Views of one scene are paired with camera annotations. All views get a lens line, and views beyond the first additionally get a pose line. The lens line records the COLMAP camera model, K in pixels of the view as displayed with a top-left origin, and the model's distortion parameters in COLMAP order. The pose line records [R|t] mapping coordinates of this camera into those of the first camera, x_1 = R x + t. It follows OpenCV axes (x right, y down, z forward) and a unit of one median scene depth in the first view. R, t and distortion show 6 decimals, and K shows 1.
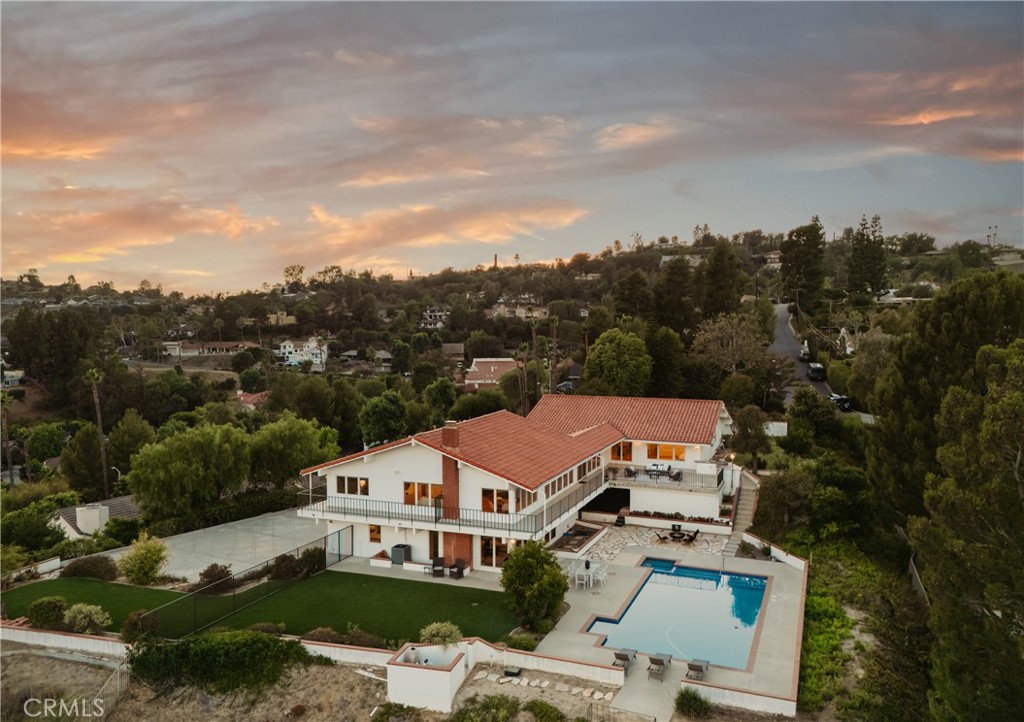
lens RADIAL K [[778.0, 0, 512.5], [0, 778.0, 412.5], [0, 0, 1]] dist [0.111256, -0.139021]
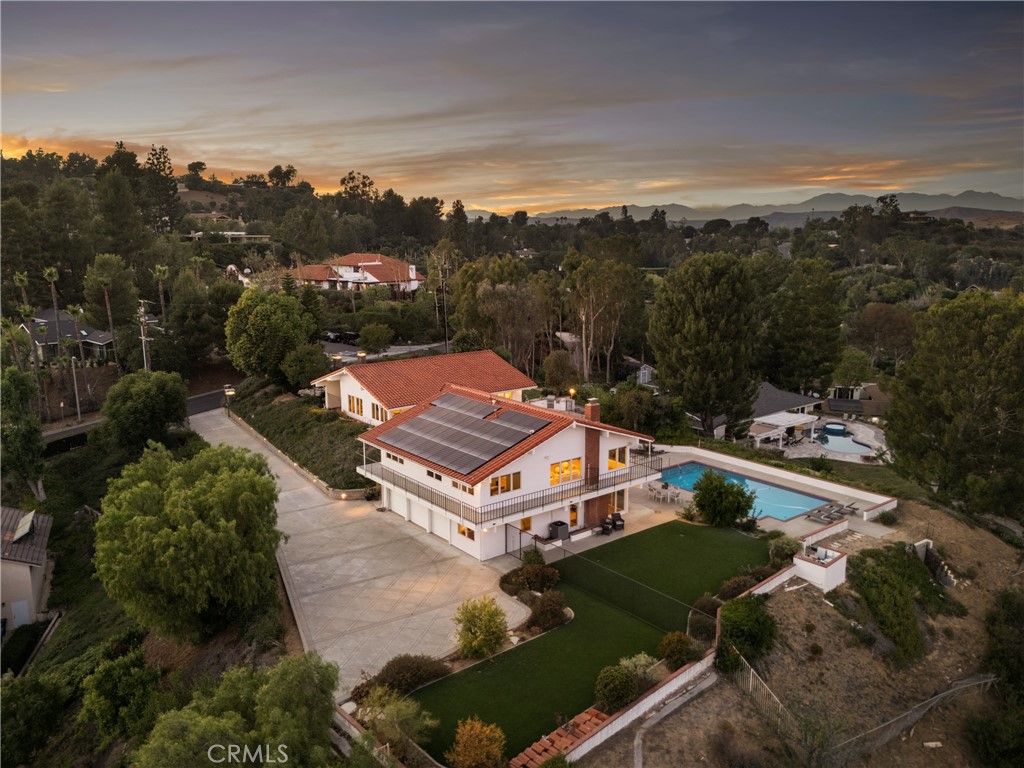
lens RADIAL K [[787.0, 0, 527.4], [0, 787.0, 386.2], [0, 0, 1]] dist [0.071187, -0.068446]
pose [[0.478472, -0.166145, 0.862241, -0.559505], [0.104655, 0.985728, 0.131865, -0.083476], [-0.871844, 0.027144, 0.489031, 0.274369]]
